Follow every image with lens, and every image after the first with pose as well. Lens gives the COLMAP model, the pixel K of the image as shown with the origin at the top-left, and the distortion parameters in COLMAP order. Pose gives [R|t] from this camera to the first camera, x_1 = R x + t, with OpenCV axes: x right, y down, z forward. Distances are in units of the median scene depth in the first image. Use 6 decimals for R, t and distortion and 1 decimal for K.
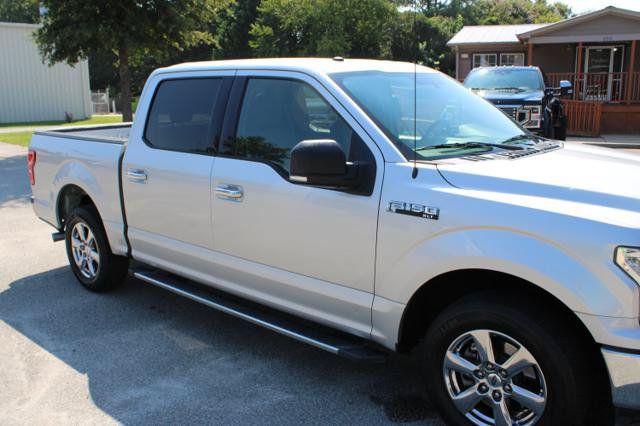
lens RADIAL K [[580.4, 0, 321.7], [0, 580.4, 215.5], [0, 0, 1]] dist [-0.124293, 0.090855]
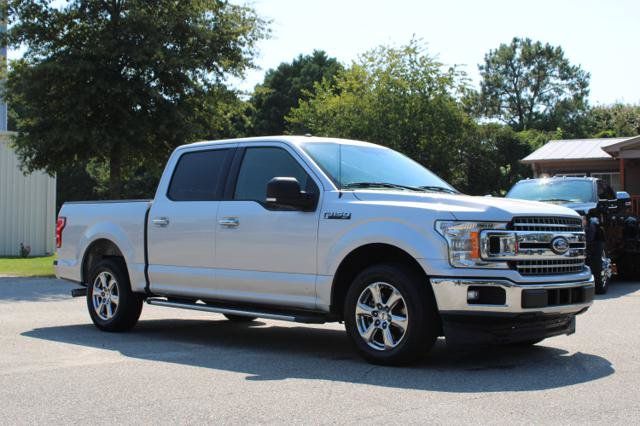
lens RADIAL K [[920.0, 0, 316.6], [0, 920.0, 213.9], [0, 0, 1]] dist [-0.019847, 0.000000]
pose [[0.996730, 0.017926, -0.078785, 0.163307], [-0.036801, 0.968785, -0.245154, 0.338213], [0.071931, 0.247252, 0.966278, -0.828294]]
